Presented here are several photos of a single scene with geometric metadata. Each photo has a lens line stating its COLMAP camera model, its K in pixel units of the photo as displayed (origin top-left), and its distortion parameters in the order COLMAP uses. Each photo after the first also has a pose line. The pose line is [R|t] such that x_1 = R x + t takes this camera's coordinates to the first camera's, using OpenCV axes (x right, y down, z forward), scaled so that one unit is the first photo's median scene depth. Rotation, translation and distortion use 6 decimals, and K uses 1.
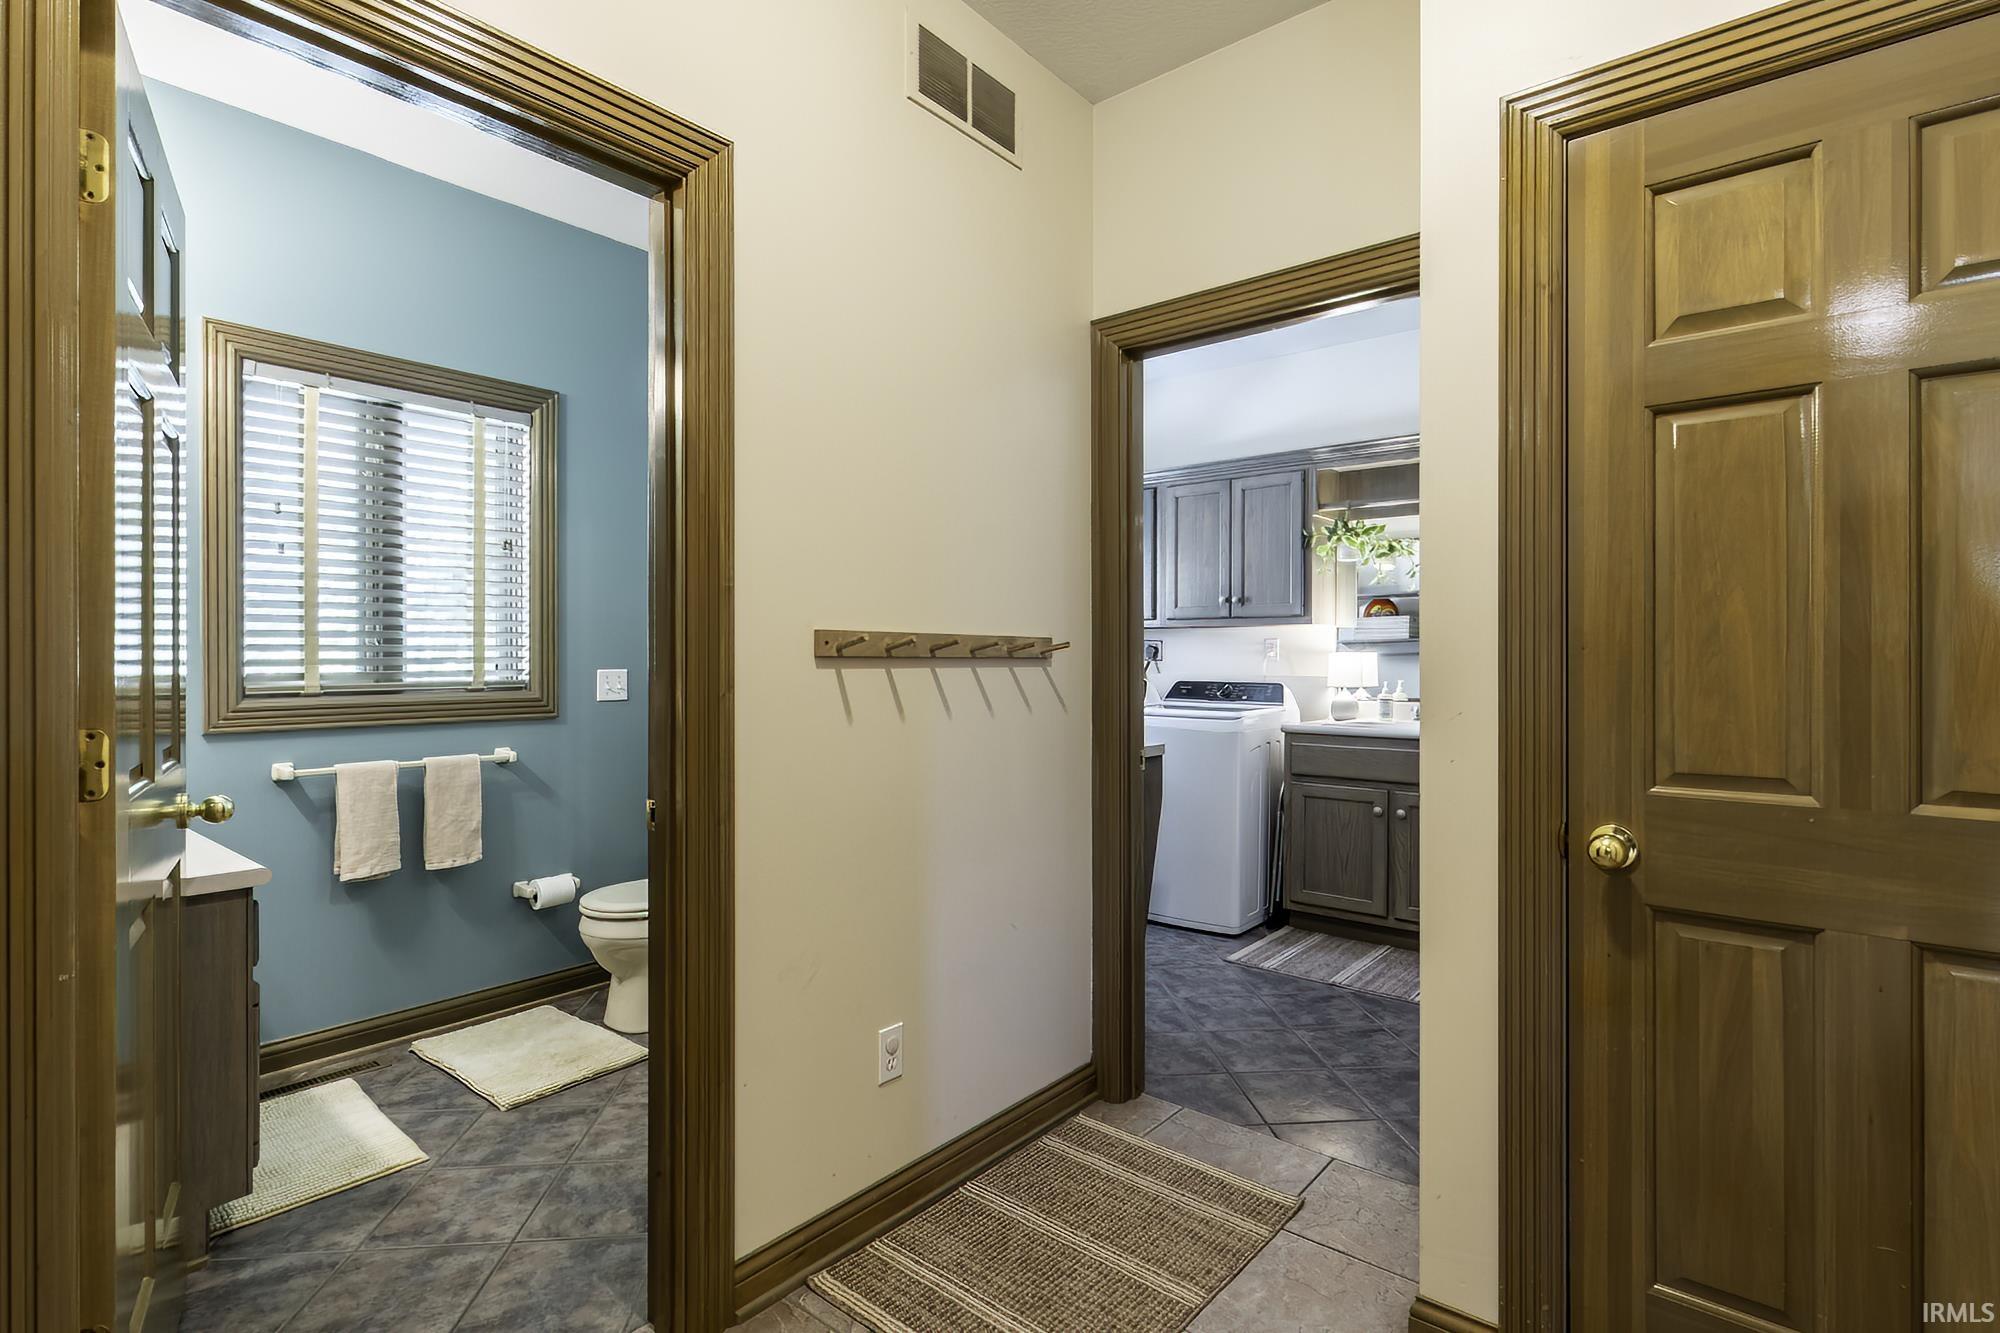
lens RADIAL K [[960.8, 0, 1005.8], [0, 960.8, 662.0], [0, 0, 1]] dist [0.000794, -0.000630]
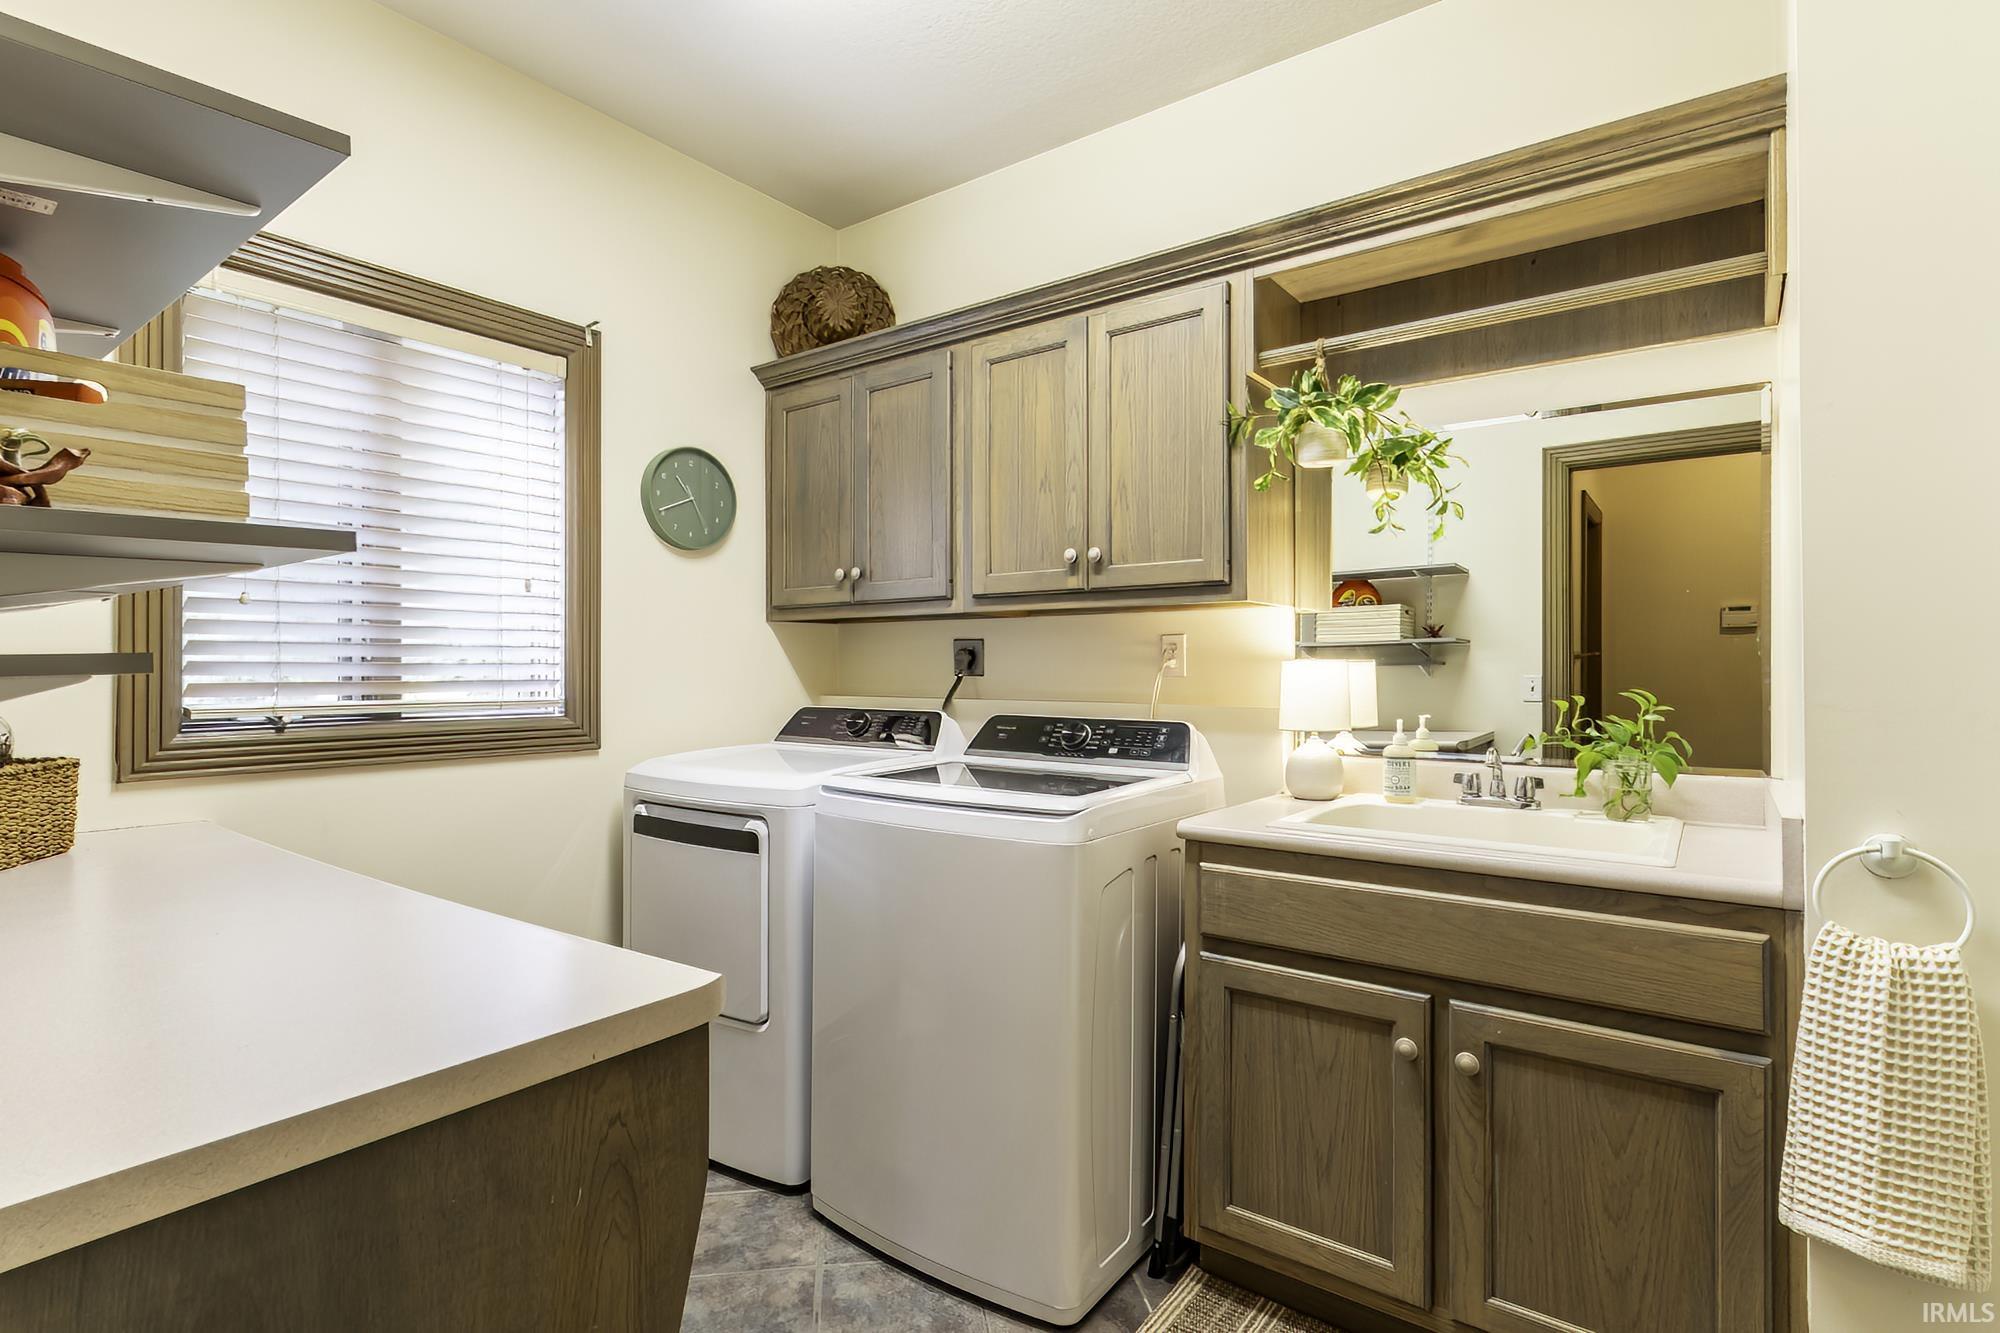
lens RADIAL K [[960.8, 0, 991.8], [0, 960.8, 662.7], [0, 0, 1]] dist [0.000794, -0.000630]
pose [[0.999304, -0.001665, 0.037262, 0.171325], [0.002030, 0.999950, -0.009774, -0.003947], [-0.037244, 0.009843, 0.999258, 0.518931]]
